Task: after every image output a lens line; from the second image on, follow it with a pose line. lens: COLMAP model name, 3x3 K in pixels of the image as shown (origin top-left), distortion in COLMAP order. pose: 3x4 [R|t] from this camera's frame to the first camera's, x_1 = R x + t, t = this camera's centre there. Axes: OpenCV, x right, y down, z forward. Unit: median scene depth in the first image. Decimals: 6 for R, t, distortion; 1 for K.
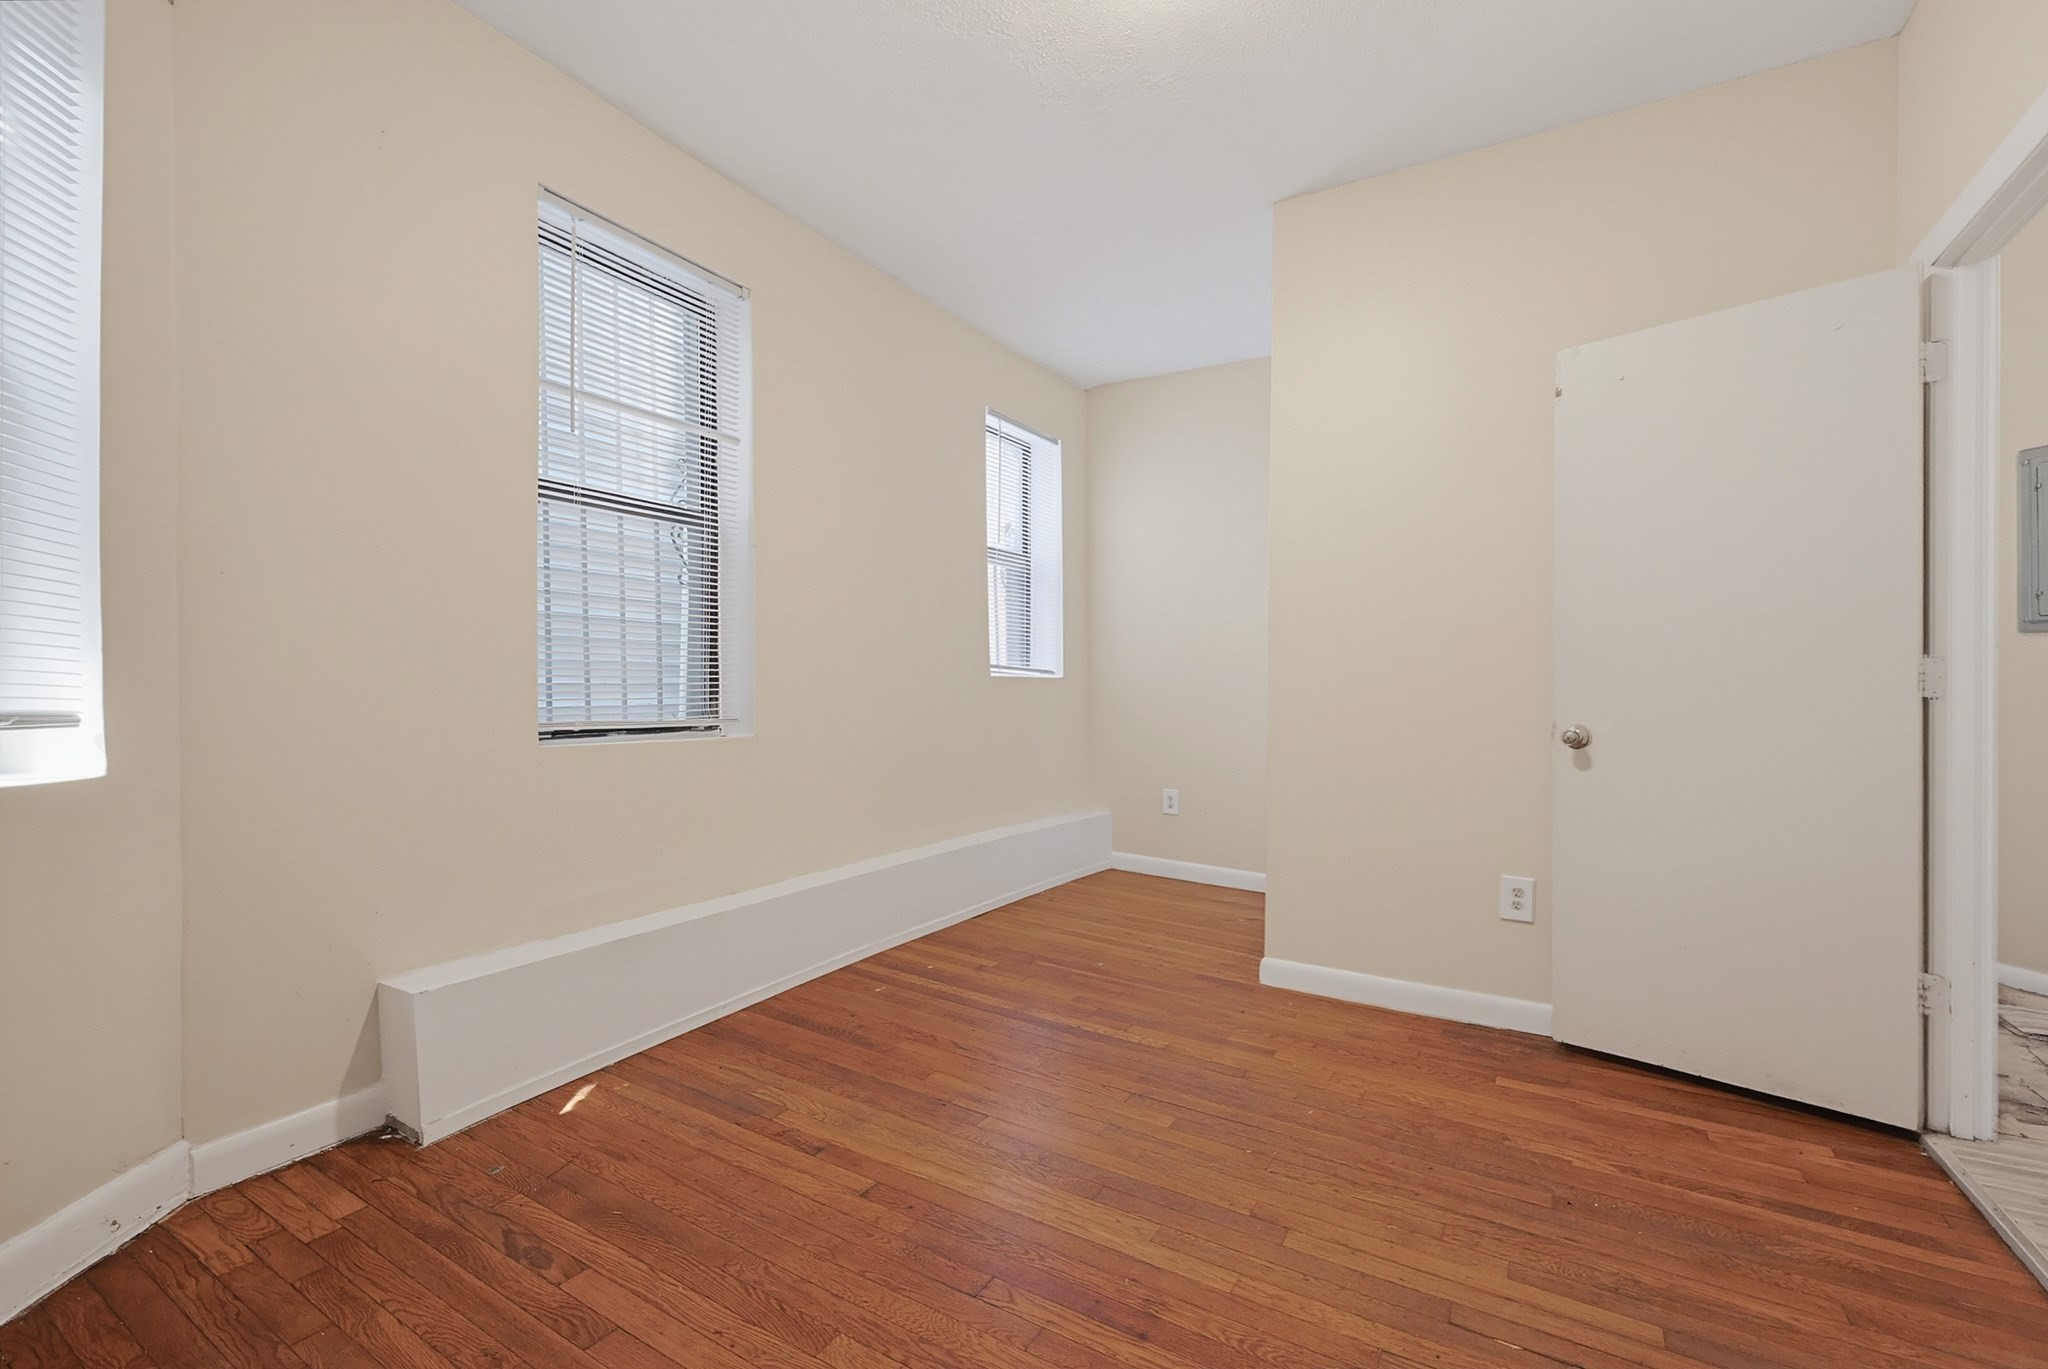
lens RADIAL K [[883.2, 0, 1046.7], [0, 883.2, 685.1], [0, 0, 1]] dist [-0.001954, 0.000214]
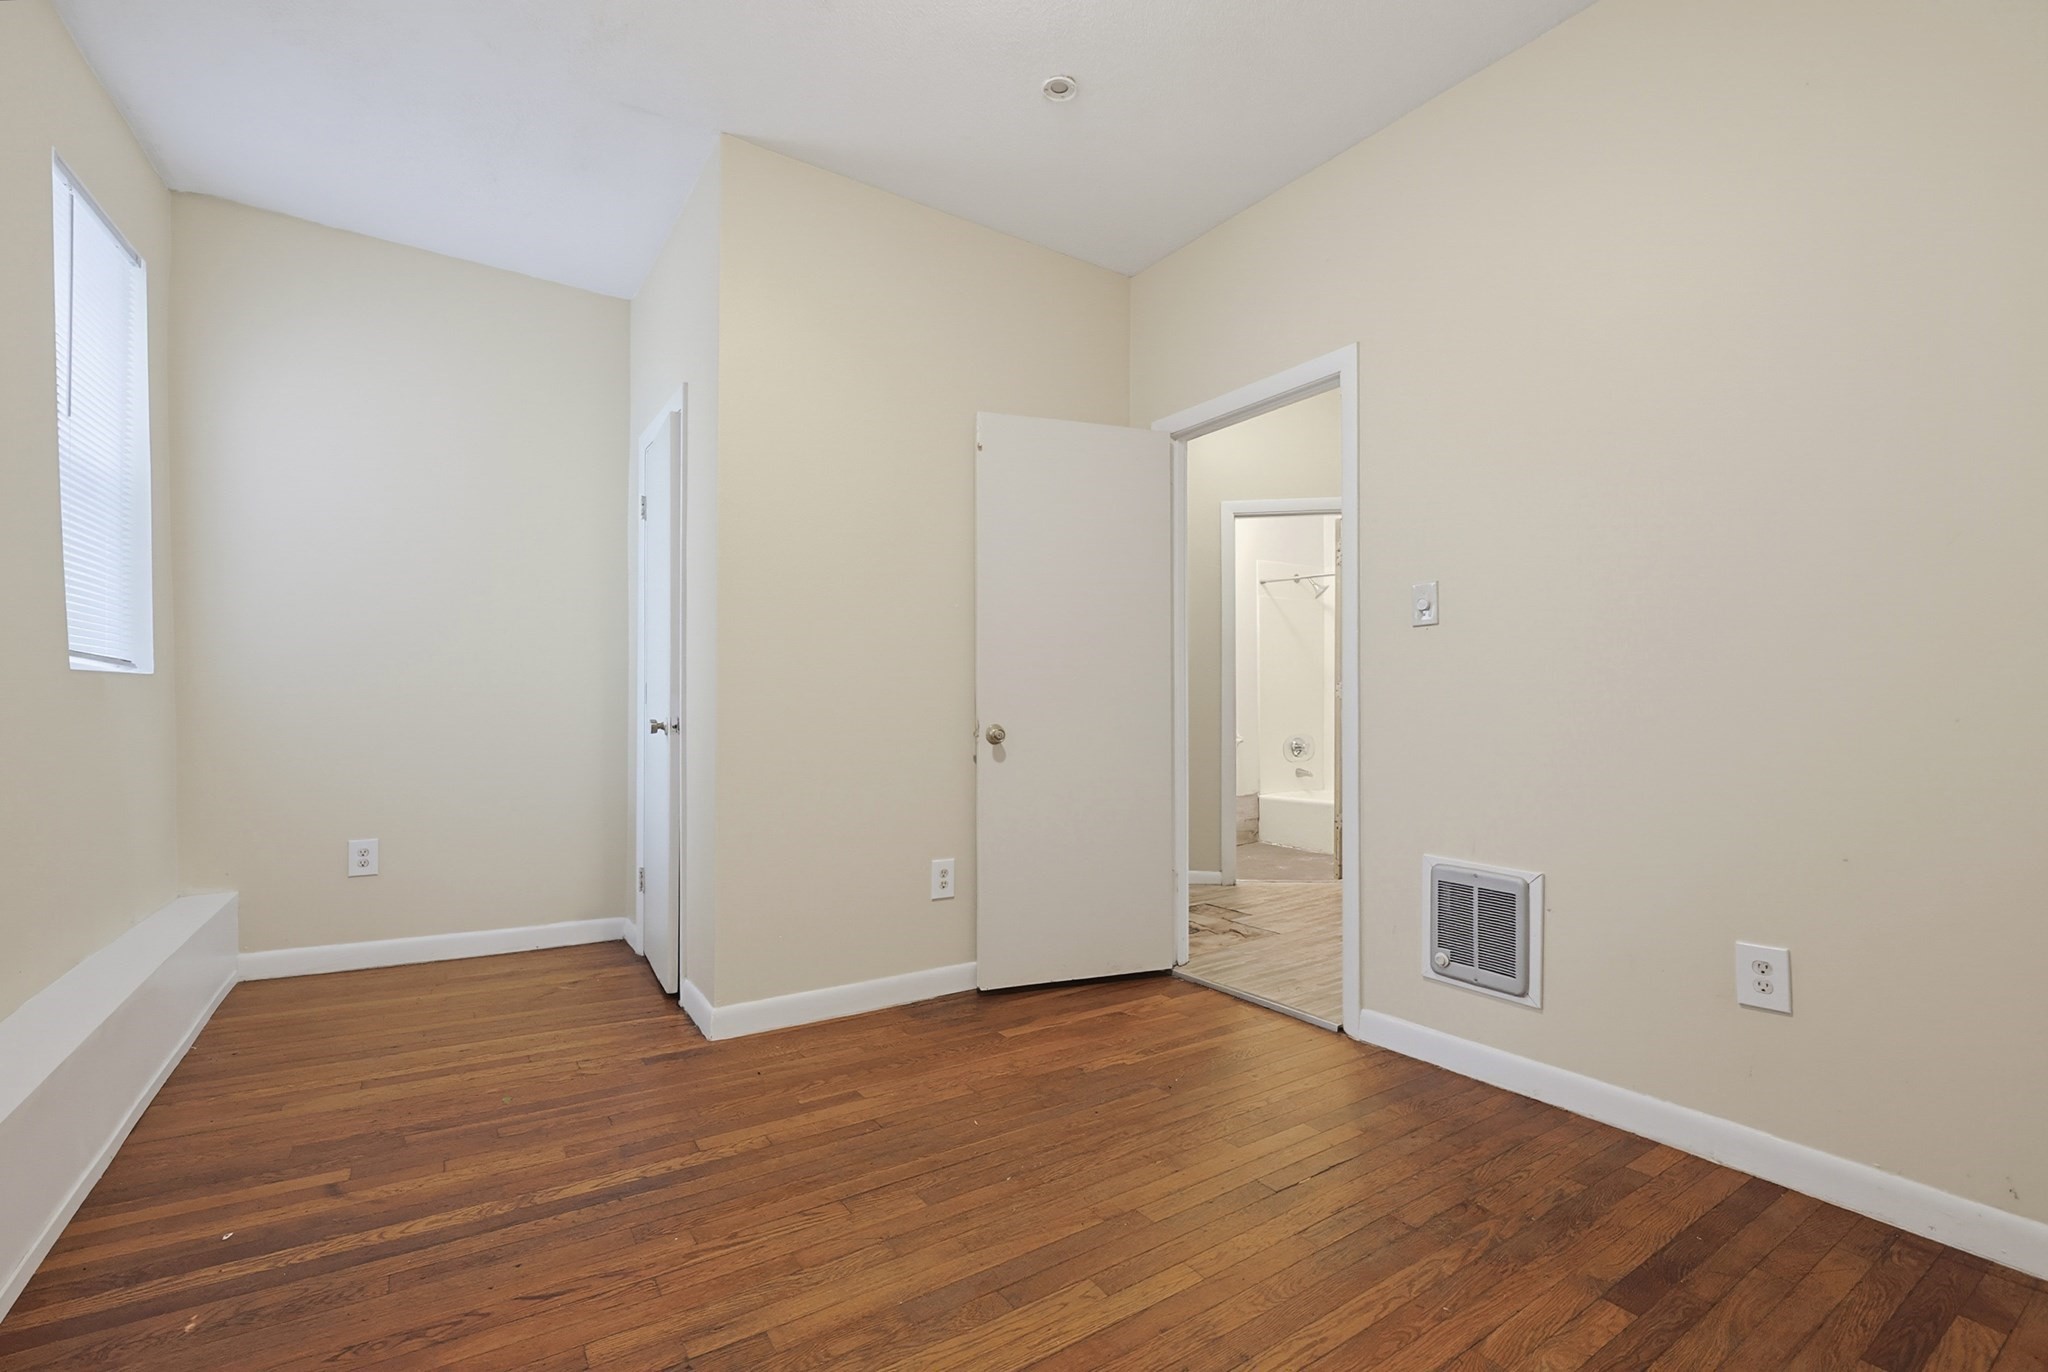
lens RADIAL K [[883.2, 0, 1046.7], [0, 883.2, 686.6], [0, 0, 1]] dist [-0.001954, 0.000214]
pose [[0.426908, 0.007612, 0.904263, -0.471975], [-0.006678, 0.999964, -0.005265, -0.001569], [-0.904271, -0.003791, 0.426943, 0.418941]]
